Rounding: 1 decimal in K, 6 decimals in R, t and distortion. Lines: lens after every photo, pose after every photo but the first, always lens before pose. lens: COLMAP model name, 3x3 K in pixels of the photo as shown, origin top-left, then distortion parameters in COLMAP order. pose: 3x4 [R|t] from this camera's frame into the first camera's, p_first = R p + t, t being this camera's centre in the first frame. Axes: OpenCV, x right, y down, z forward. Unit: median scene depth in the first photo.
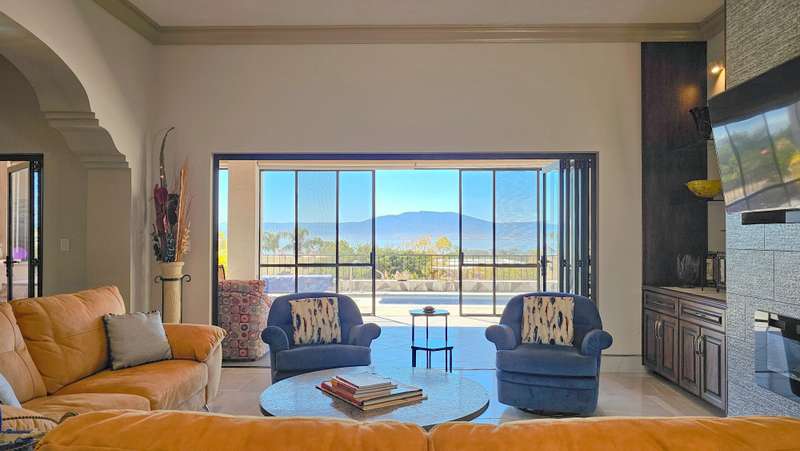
lens RADIAL K [[539.0, 0, 399.3], [0, 539.0, 228.9], [0, 0, 1]] dist [0.006121, 0.002260]
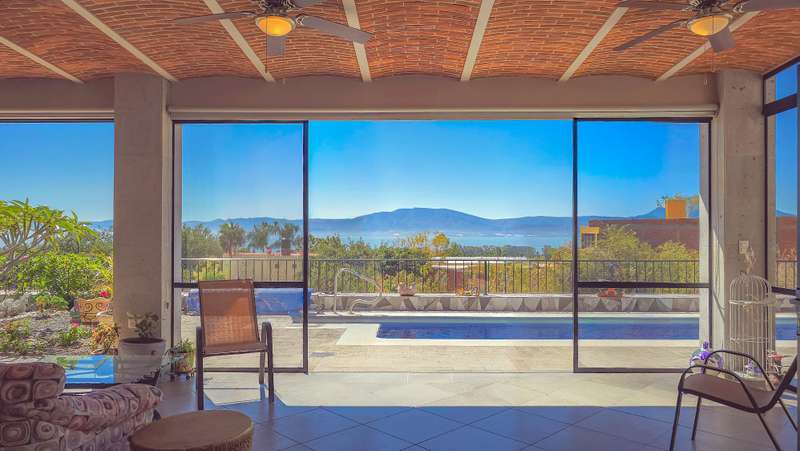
lens RADIAL K [[539.0, 0, 402.9], [0, 539.0, 226.3], [0, 0, 1]] dist [0.006121, 0.002260]
pose [[0.999825, -0.001013, 0.018670, -0.014307], [0.000983, 0.999998, 0.001606, 0.002663], [-0.018672, -0.001588, 0.999824, 0.284687]]
